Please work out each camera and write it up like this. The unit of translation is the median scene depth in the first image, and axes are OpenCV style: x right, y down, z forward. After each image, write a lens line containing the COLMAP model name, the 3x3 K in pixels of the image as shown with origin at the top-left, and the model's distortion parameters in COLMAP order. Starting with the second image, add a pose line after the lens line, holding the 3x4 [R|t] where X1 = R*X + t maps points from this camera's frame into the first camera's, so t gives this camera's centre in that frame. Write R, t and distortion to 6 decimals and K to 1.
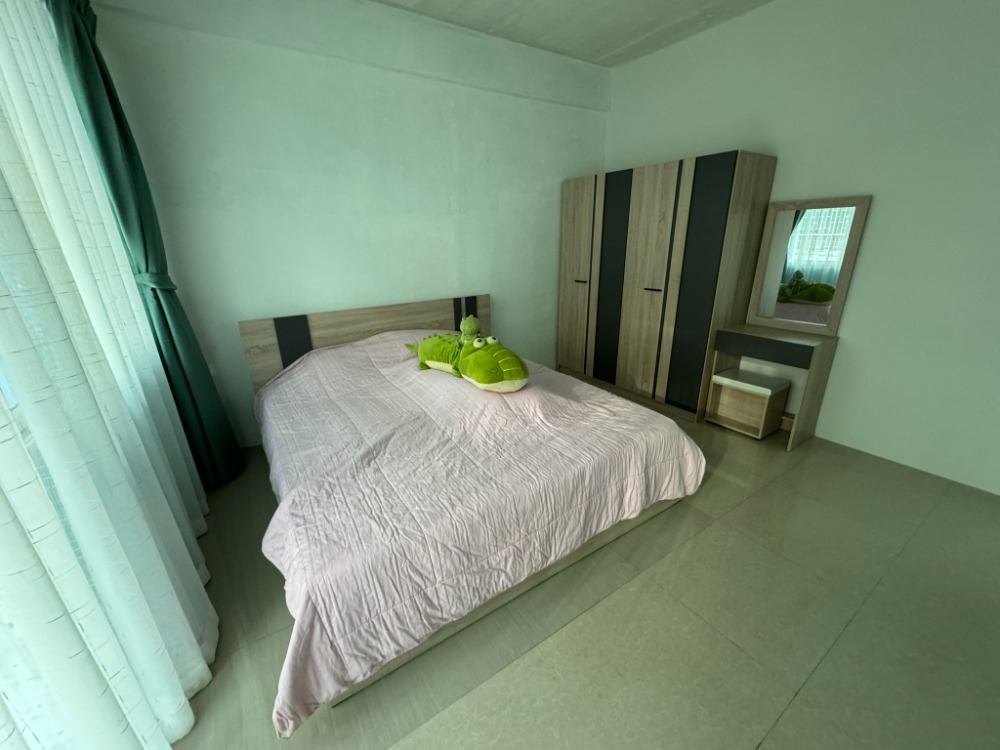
lens RADIAL K [[399.8, 0, 500.8], [0, 399.8, 376.4], [0, 0, 1]] dist [-0.002999, 0.000804]
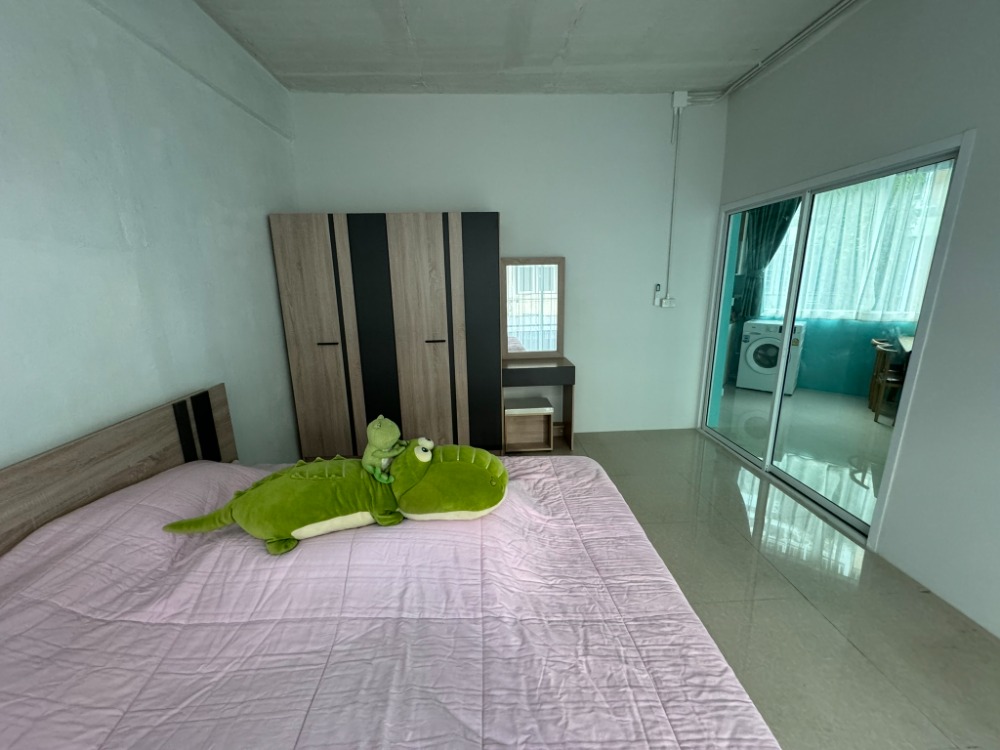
lens RADIAL K [[399.8, 0, 500.2], [0, 399.8, 374.3], [0, 0, 1]] dist [-0.002999, 0.000804]
pose [[0.514245, -0.191432, 0.836006, -0.353236], [0.292323, 0.955525, 0.038986, -0.138053], [-0.806287, 0.224335, 0.547334, 0.388389]]
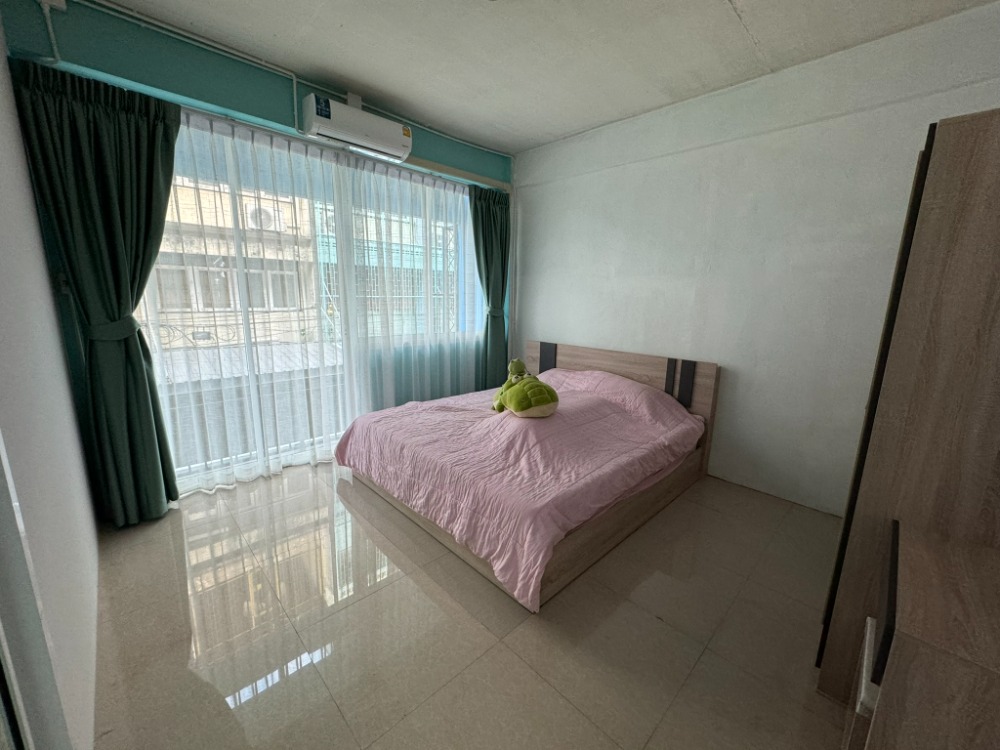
lens RADIAL K [[398.2, 0, 501.2], [0, 398.2, 375.3], [0, 0, 1]] dist [0.009215, 0.000006]
pose [[0.189690, 0.219823, -0.956920, 0.799039], [-0.351856, 0.925103, 0.142765, -0.164069], [0.916632, 0.309617, 0.252829, 0.426856]]
